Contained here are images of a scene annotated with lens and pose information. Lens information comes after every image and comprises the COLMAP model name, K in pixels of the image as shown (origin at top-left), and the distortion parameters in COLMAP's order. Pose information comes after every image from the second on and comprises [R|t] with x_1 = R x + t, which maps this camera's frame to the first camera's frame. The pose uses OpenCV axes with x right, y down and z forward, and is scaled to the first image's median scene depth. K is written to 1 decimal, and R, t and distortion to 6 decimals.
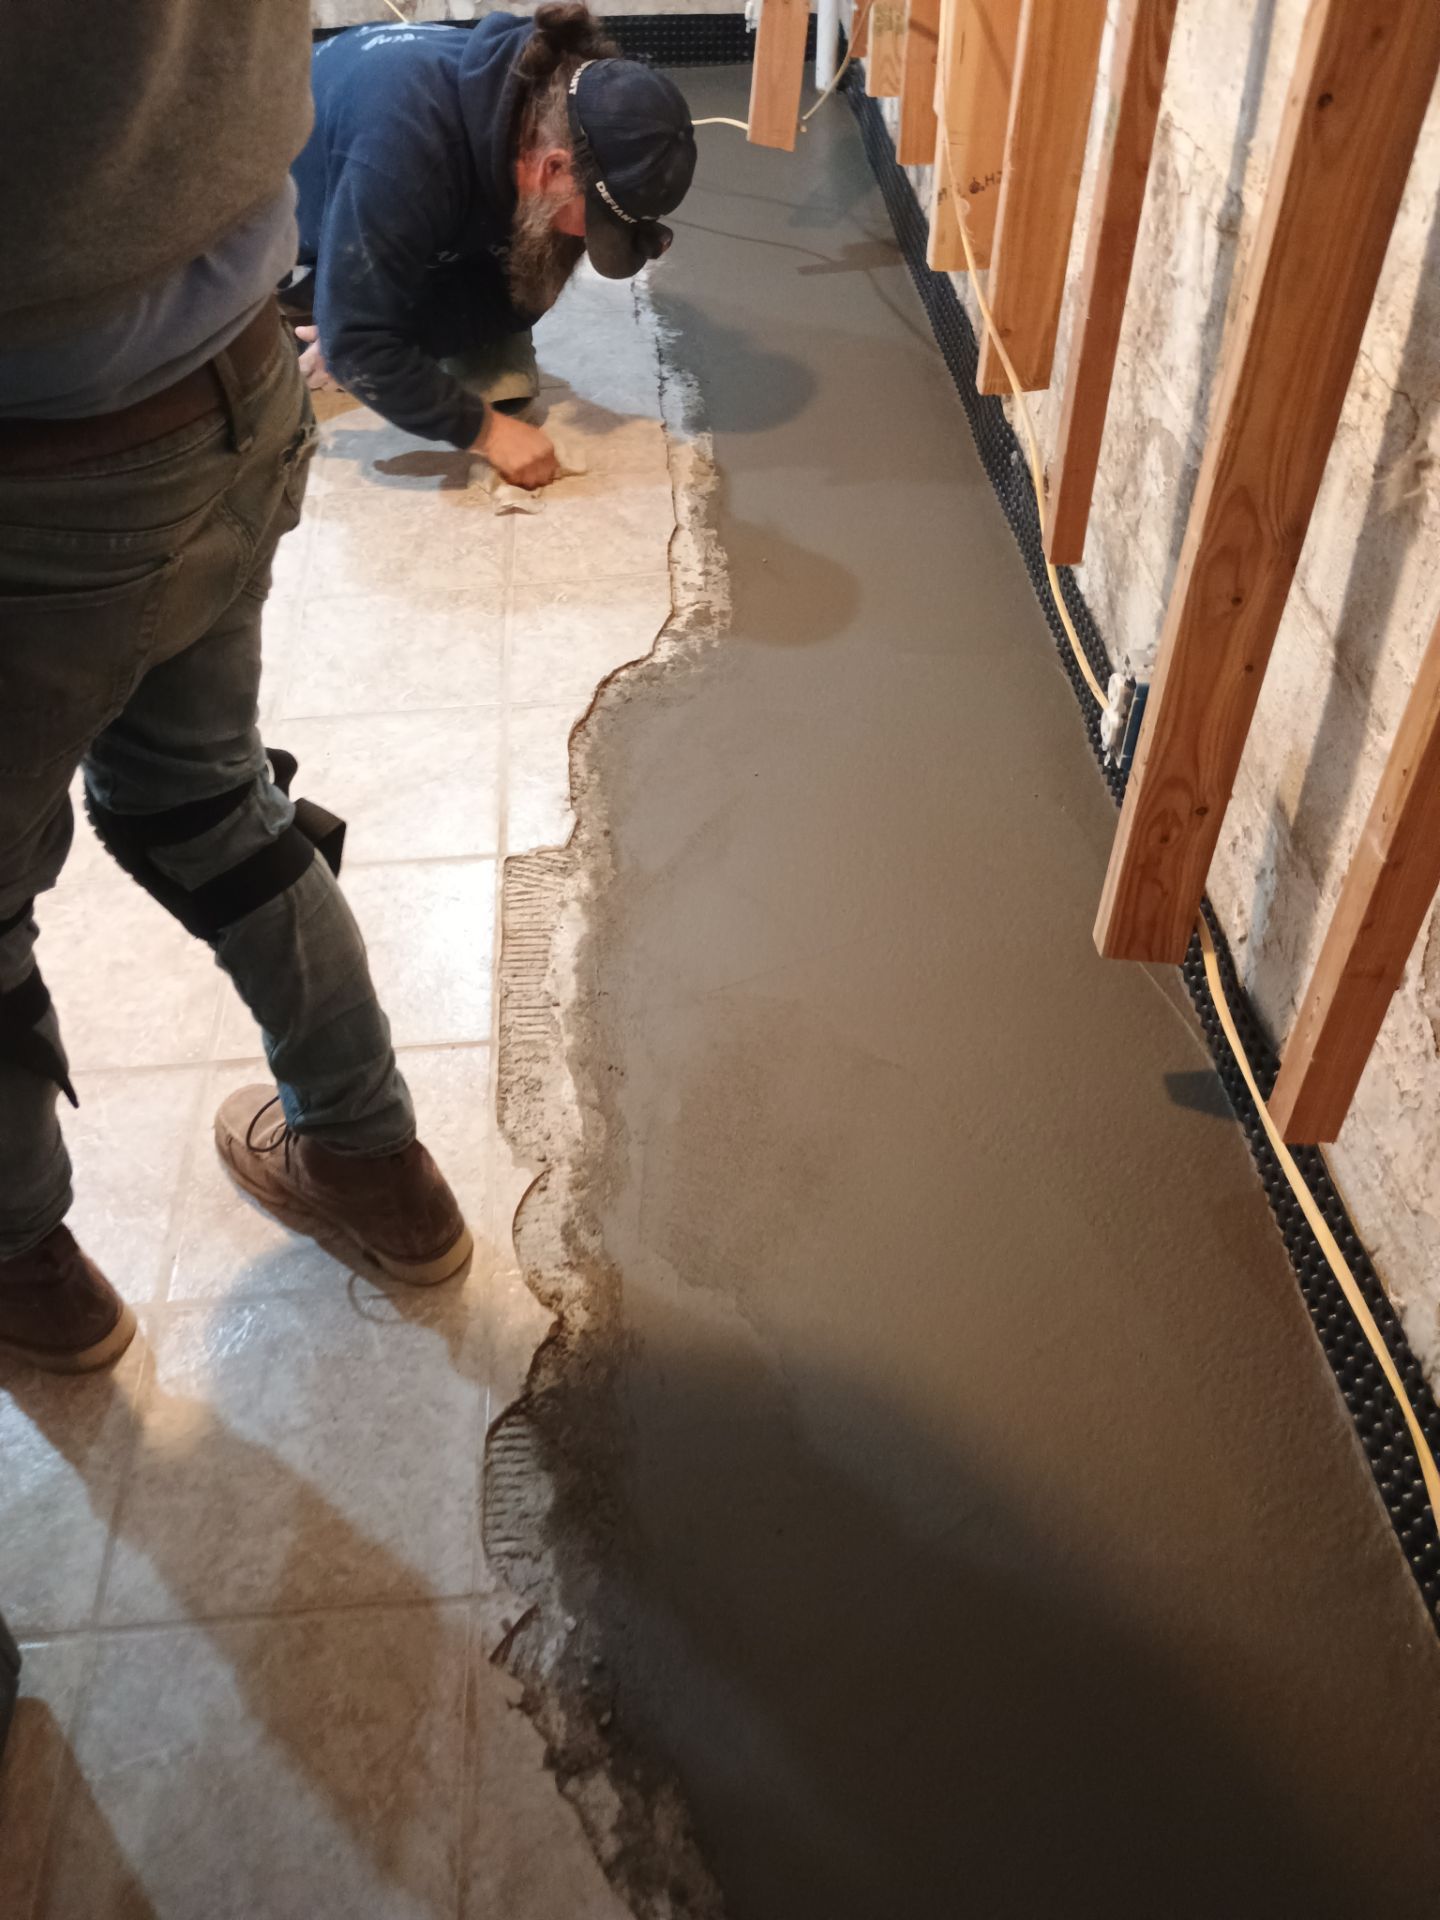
lens RADIAL K [[1645.7, 0, 682.3], [0, 1645.7, 972.6], [0, 0, 1]] dist [0.057811, -0.071113]
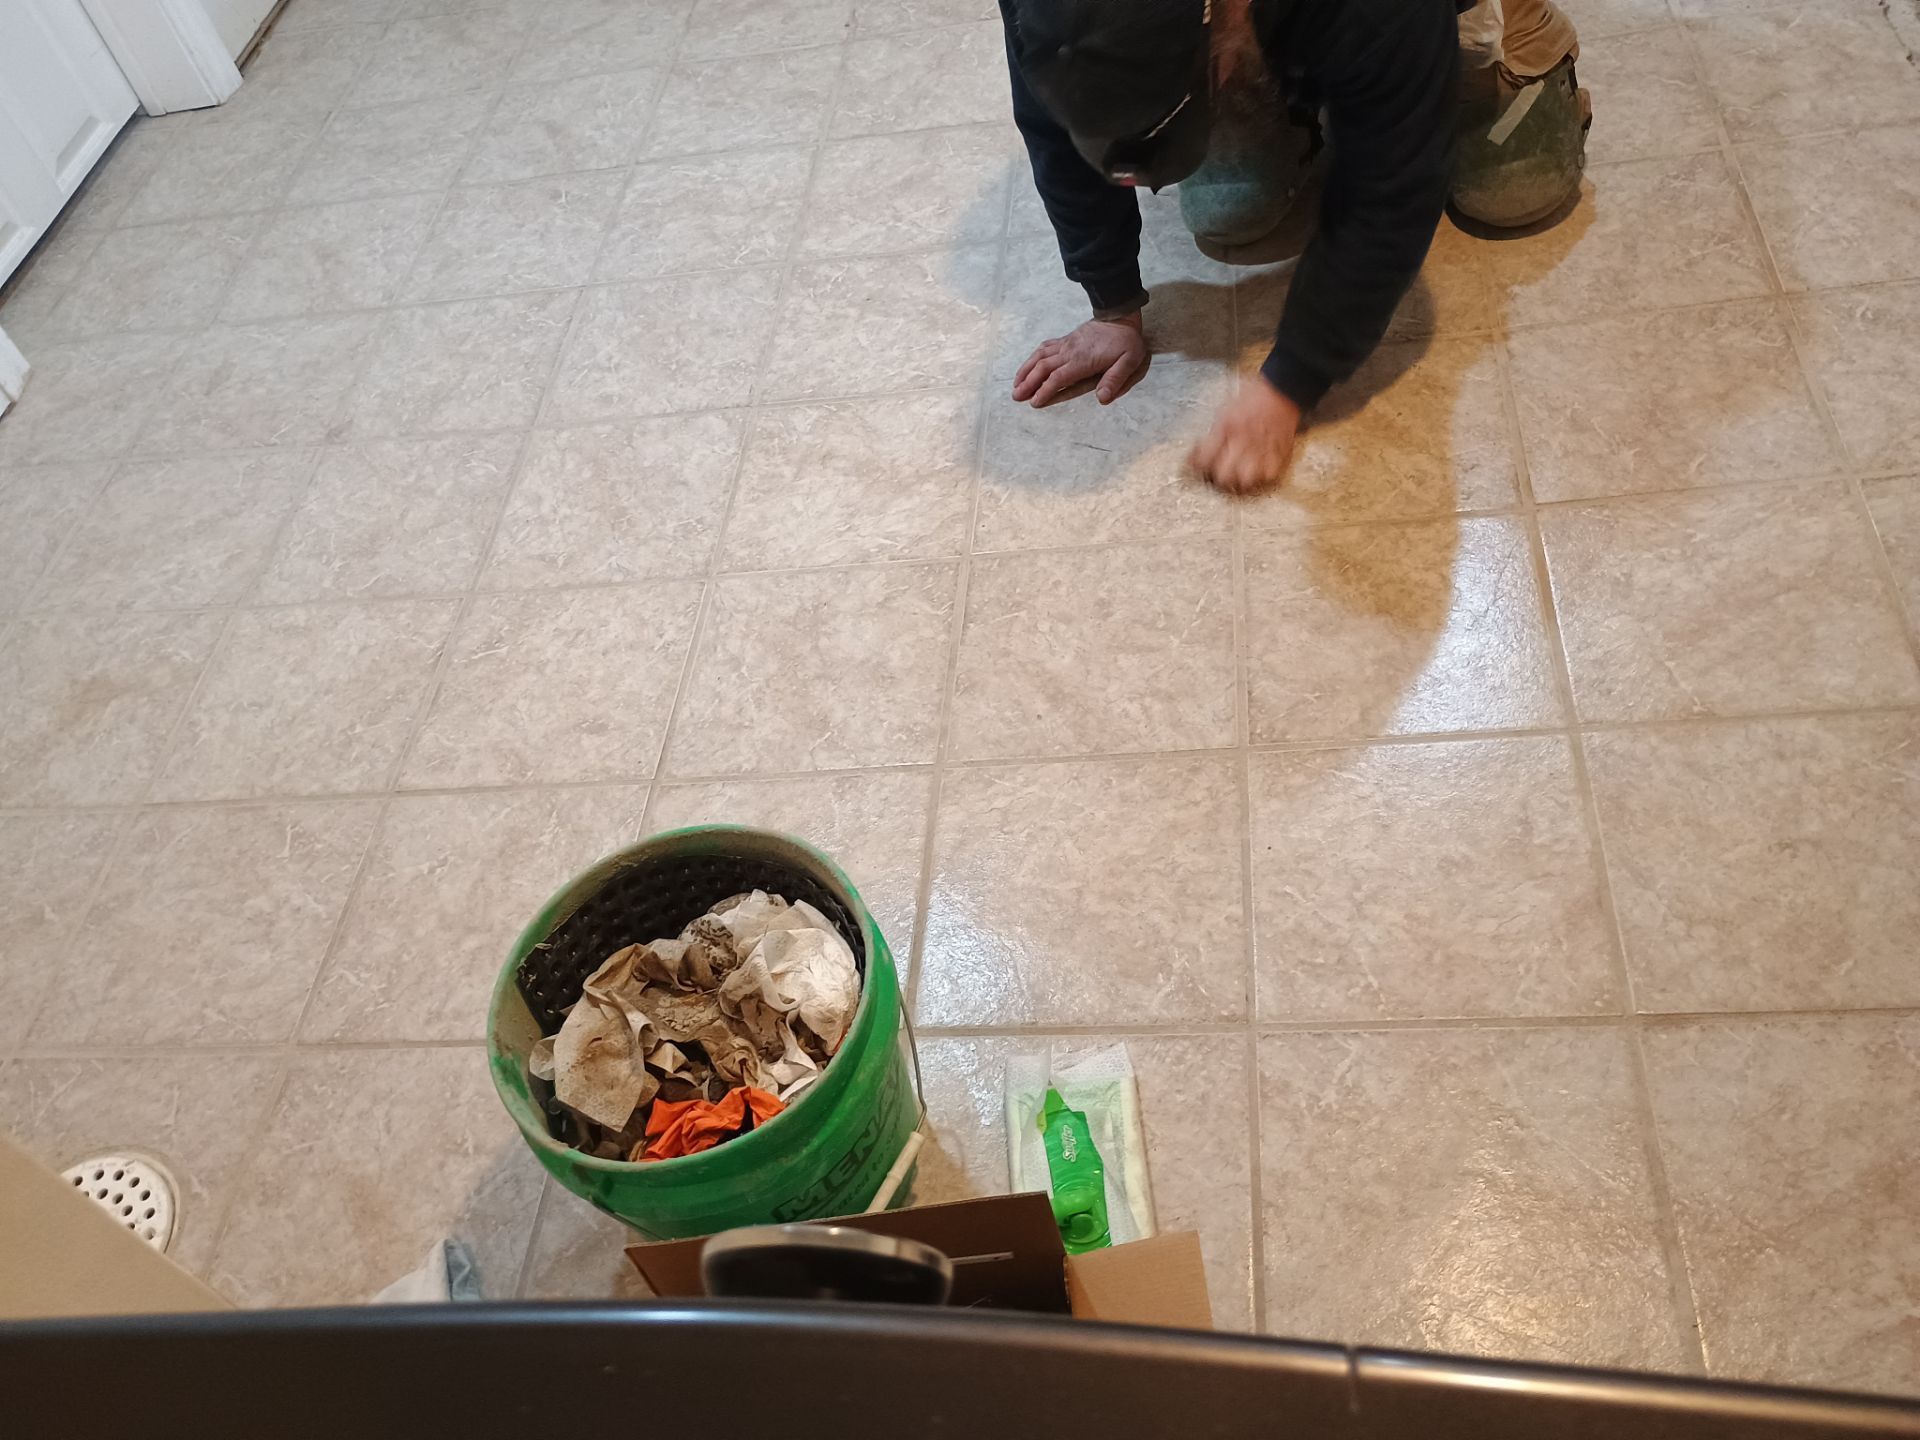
lens RADIAL K [[1645.7, 0, 970.2], [0, 1645.7, 695.5], [0, 0, 1]] dist [0.057811, -0.071113]
pose [[0.976071, -0.000344, -0.217451, -0.325782], [0.018550, 0.996485, 0.081692, -0.127330], [0.216658, -0.083771, 0.972647, 0.151827]]
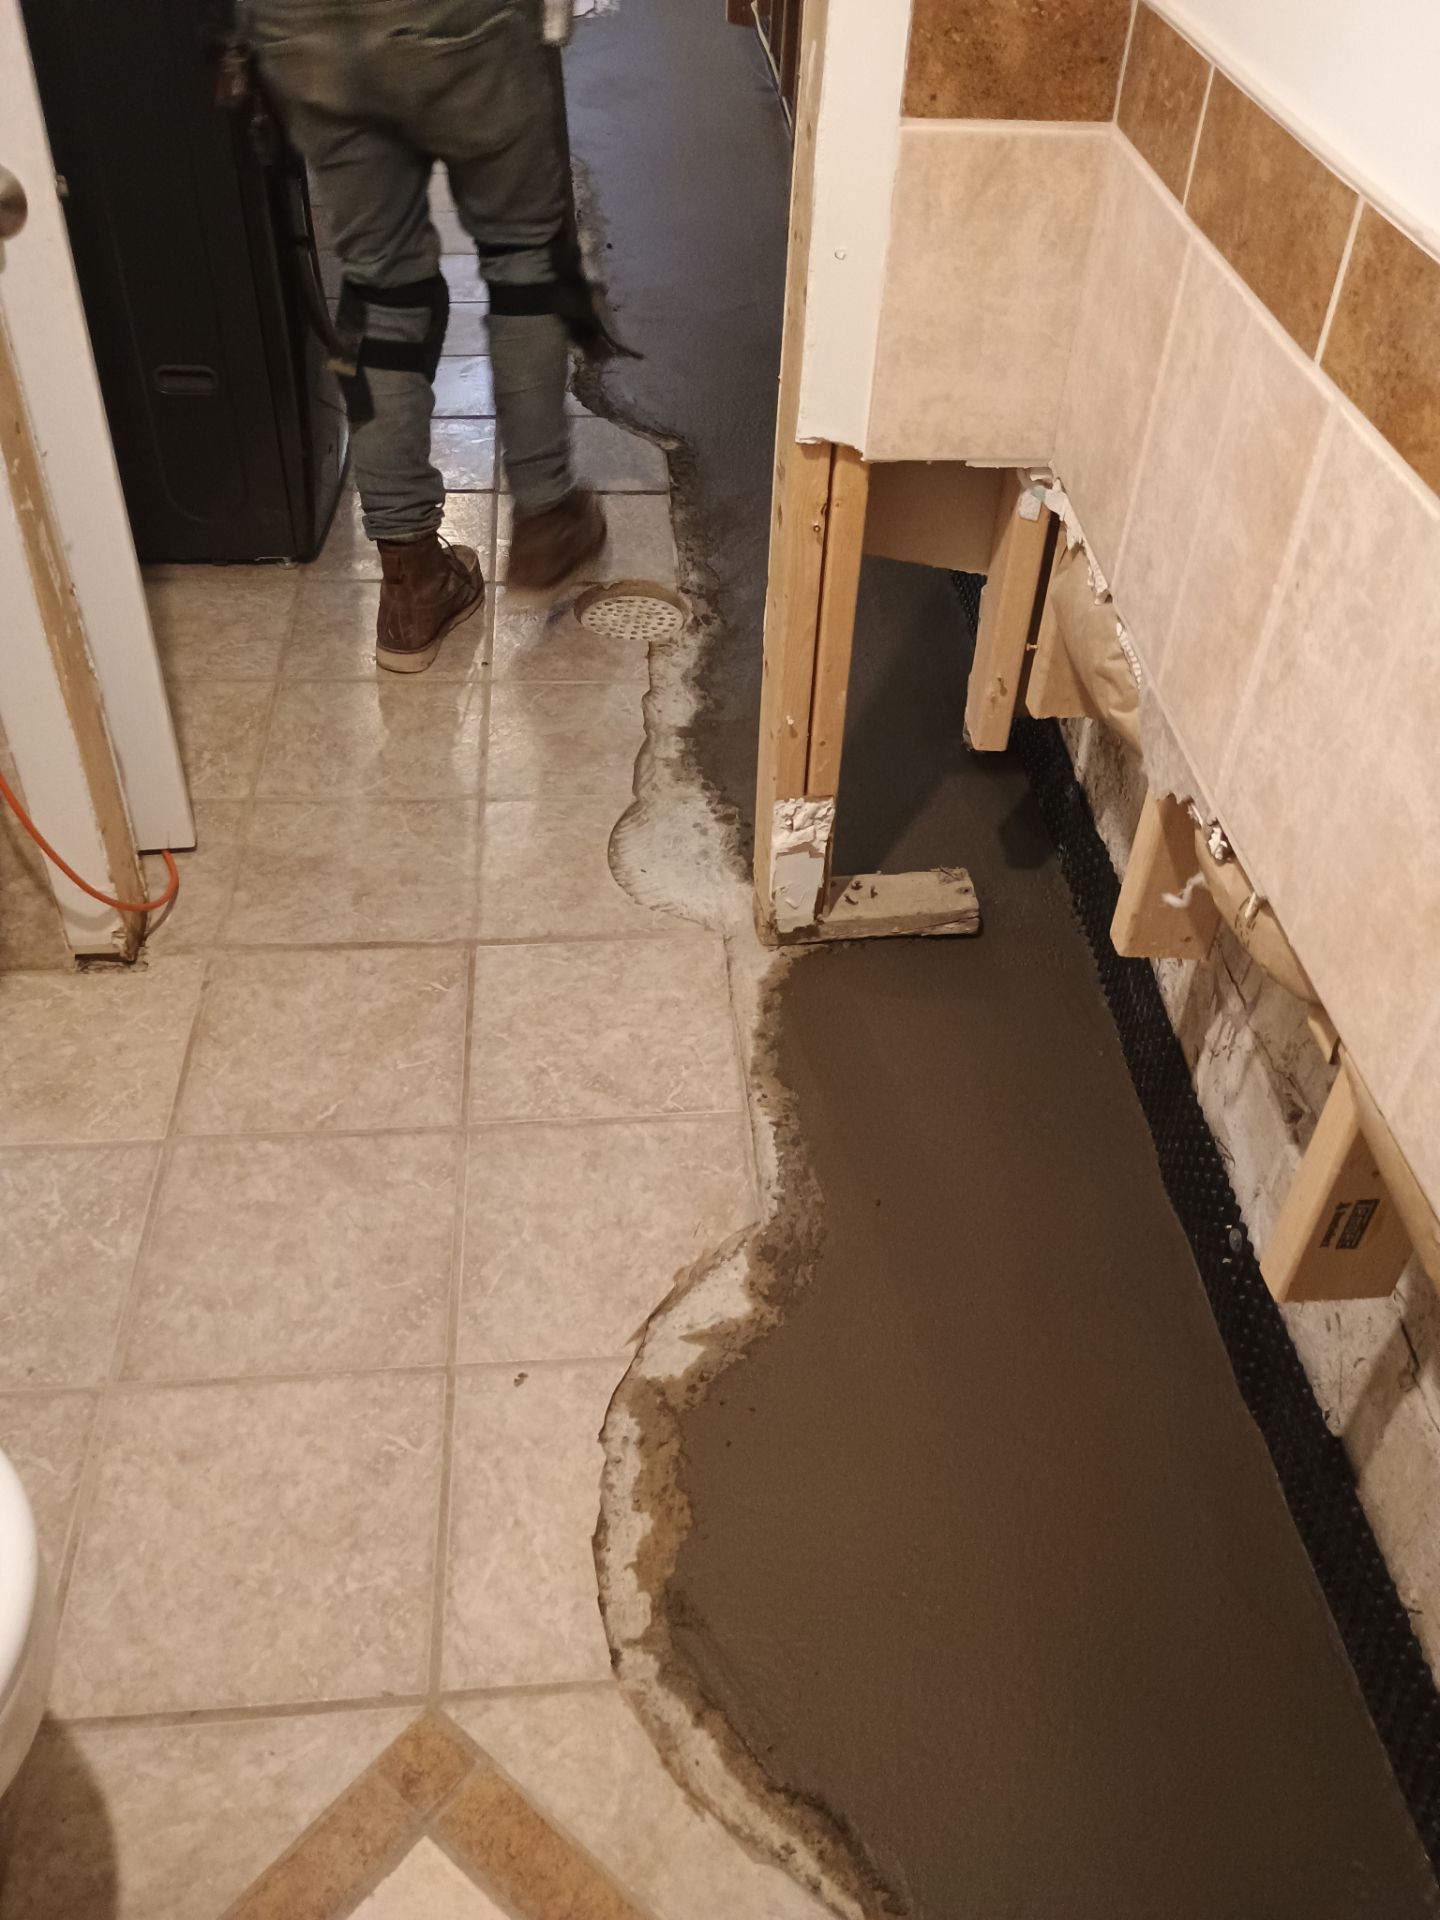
lens RADIAL K [[1645.7, 0, 759.6], [0, 1645.7, 919.5], [0, 0, 1]] dist [0.057811, -0.071113]
pose [[0.997533, 0.024649, 0.065723, 0.110159], [-0.019917, 0.997227, -0.071706, 1.306675], [-0.067309, 0.070220, 0.995258, -1.363490]]
